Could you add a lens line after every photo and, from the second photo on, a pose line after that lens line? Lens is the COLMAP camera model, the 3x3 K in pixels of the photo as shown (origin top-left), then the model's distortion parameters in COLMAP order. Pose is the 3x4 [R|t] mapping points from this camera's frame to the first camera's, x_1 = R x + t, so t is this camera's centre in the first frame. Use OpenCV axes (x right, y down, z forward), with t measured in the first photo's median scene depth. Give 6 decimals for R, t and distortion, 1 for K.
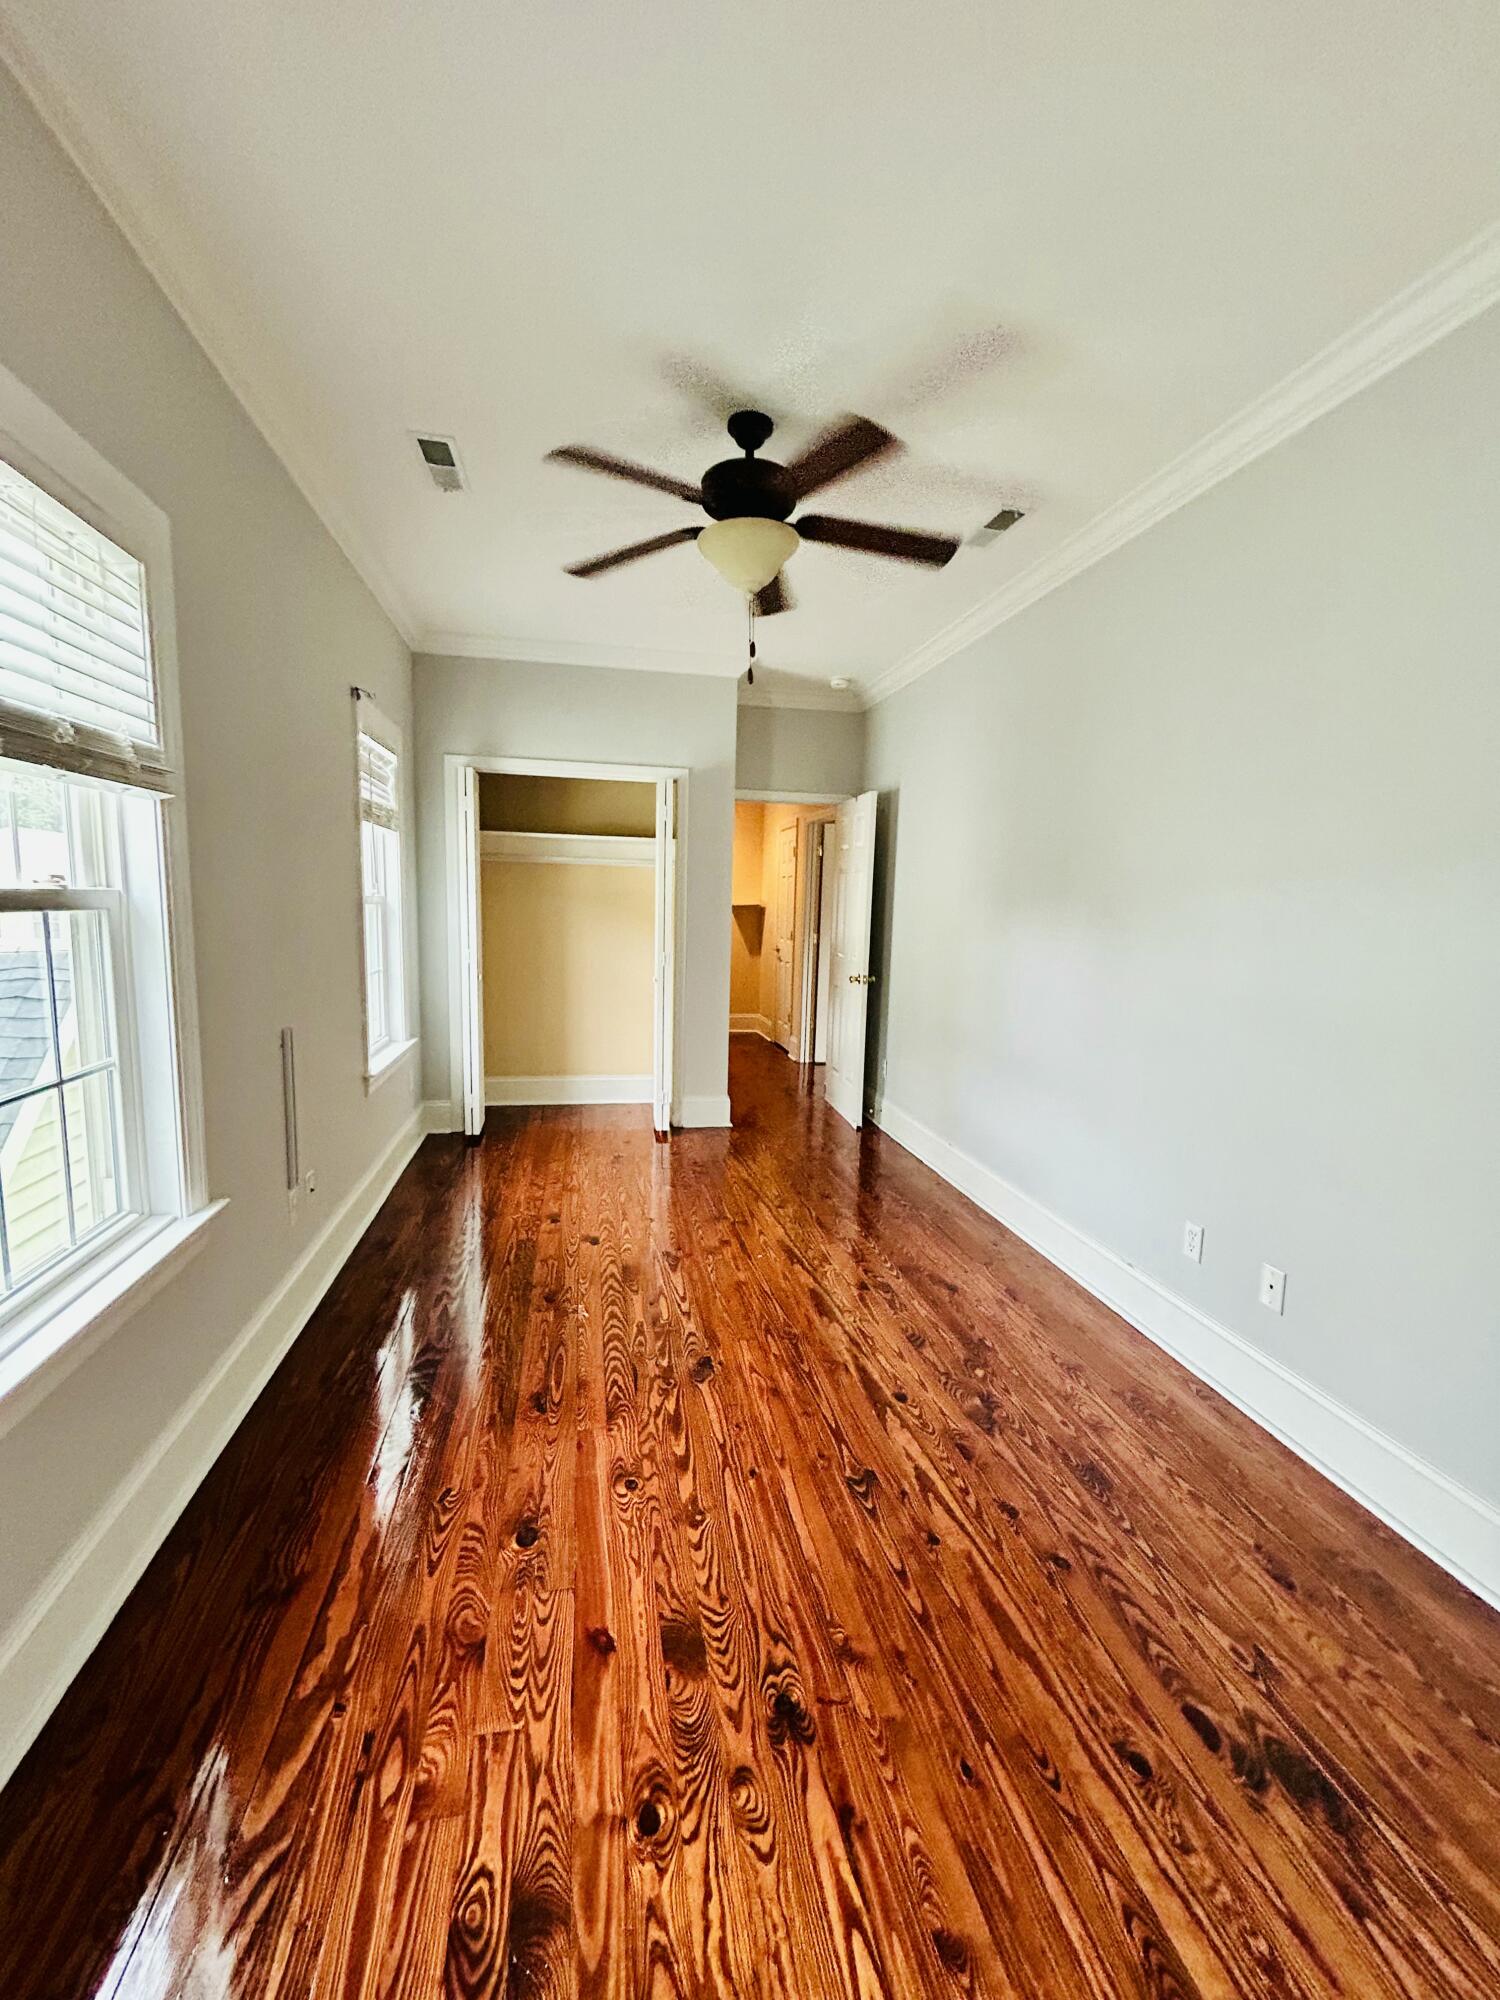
lens RADIAL K [[797.6, 0, 758.3], [0, 797.6, 1001.9], [0, 0, 1]] dist [-0.000159, 0.000035]
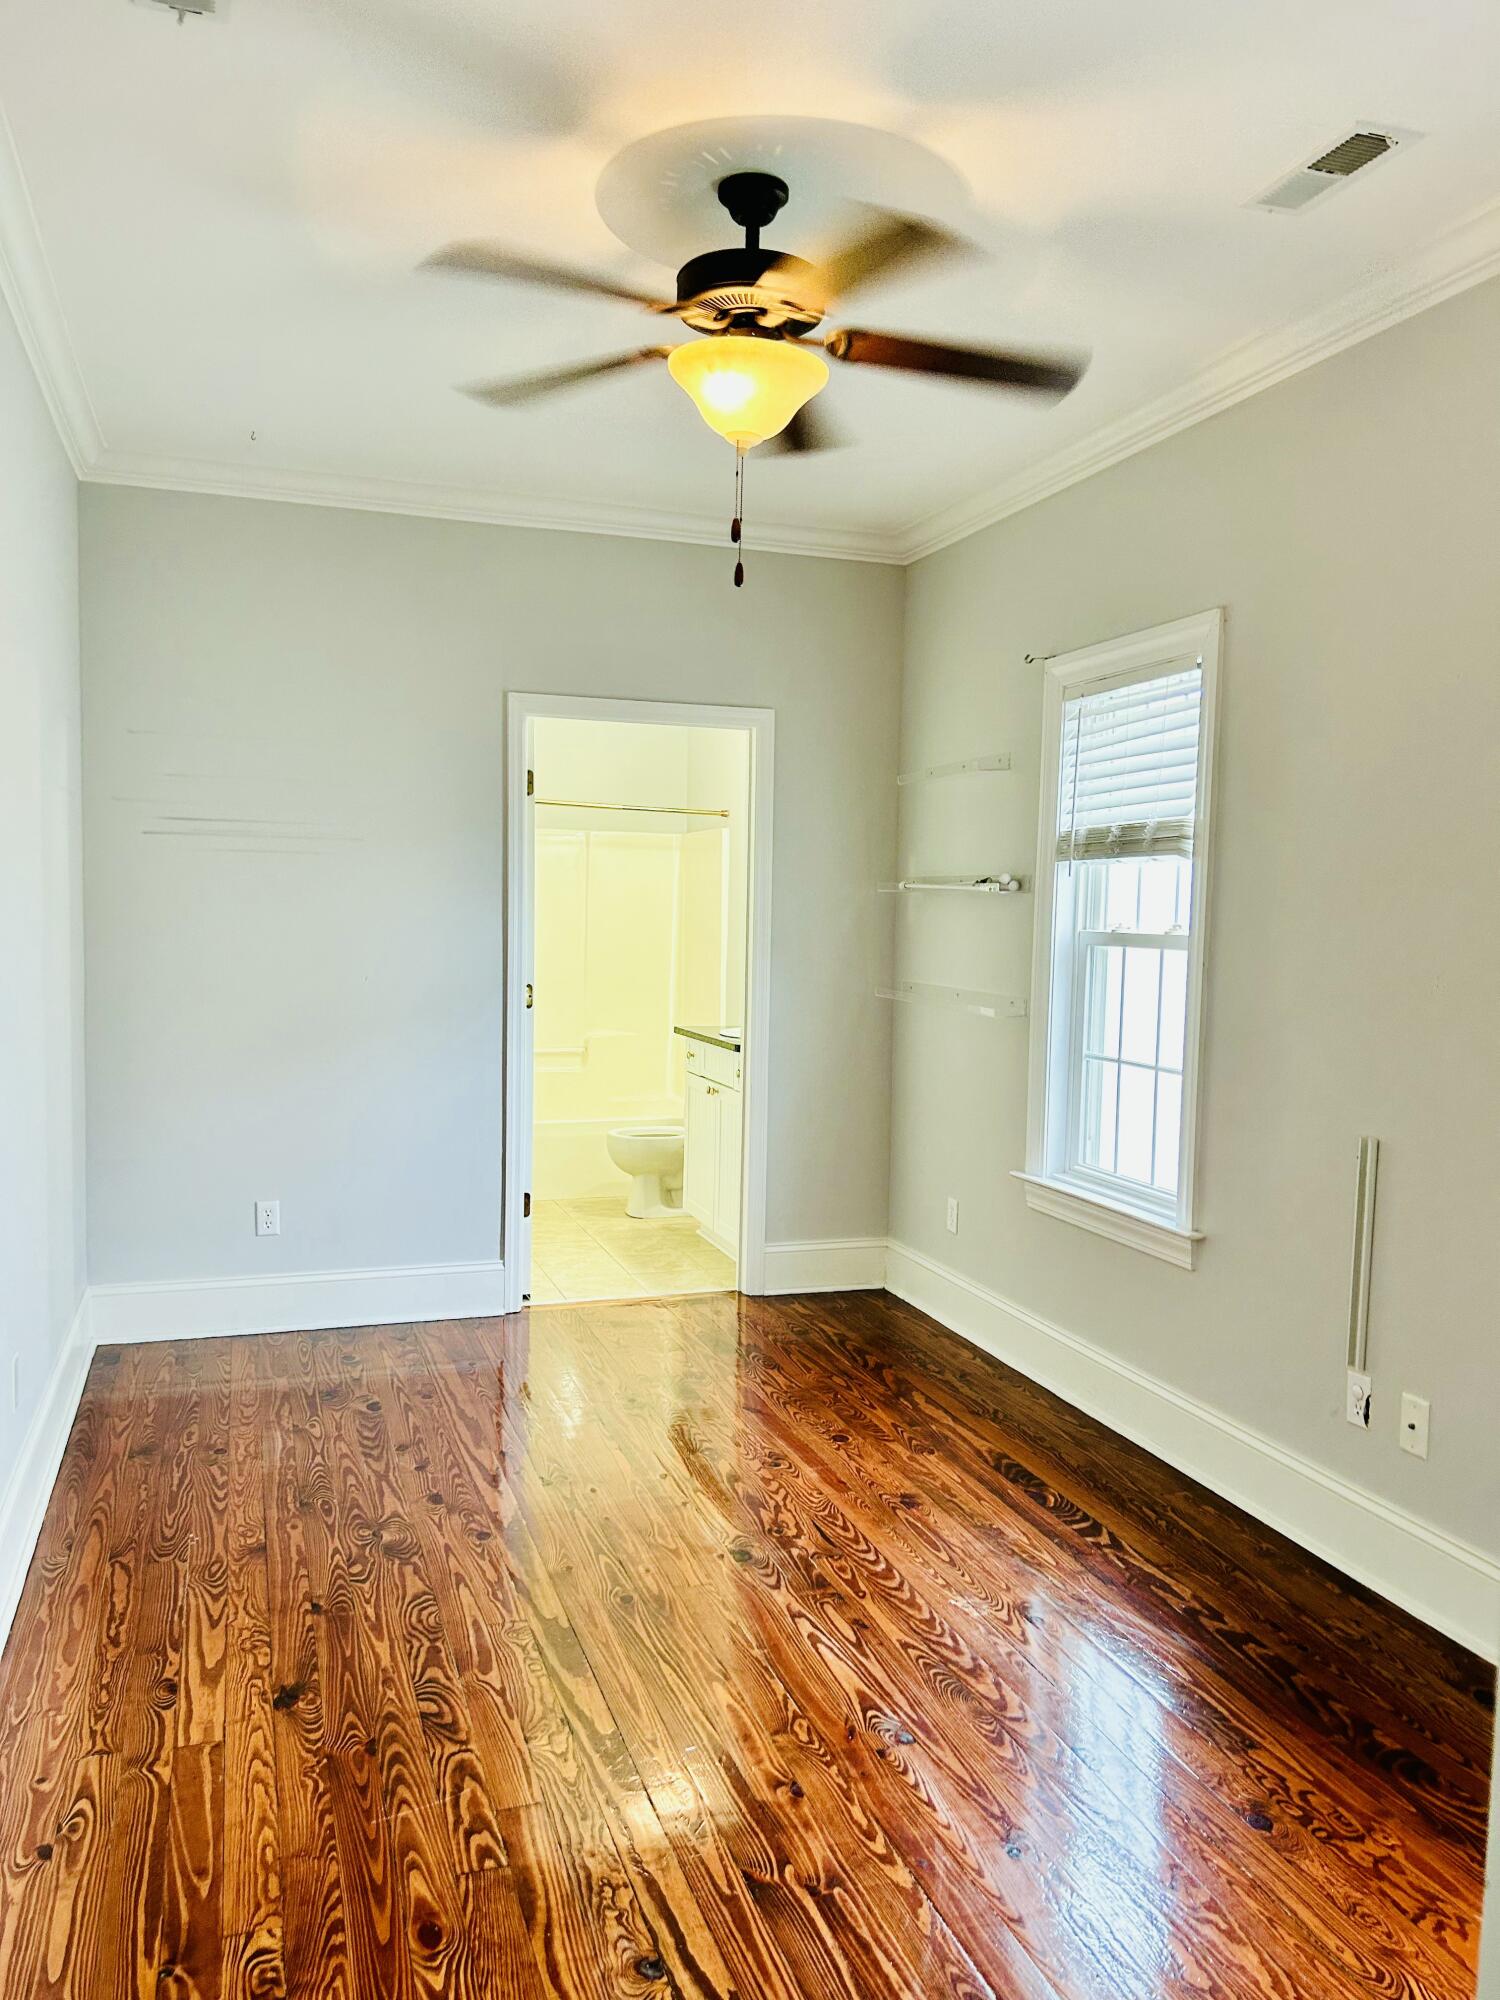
lens RADIAL K [[1500.1, 0, 752.9], [0, 1500.1, 1002.6], [0, 0, 1]] dist [-0.002490, -0.000461]
pose [[-0.992038, -0.042388, -0.118589, 0.119236], [-0.063961, 0.980749, 0.184502, -0.330698], [0.108485, 0.190618, -0.975651, 2.503046]]
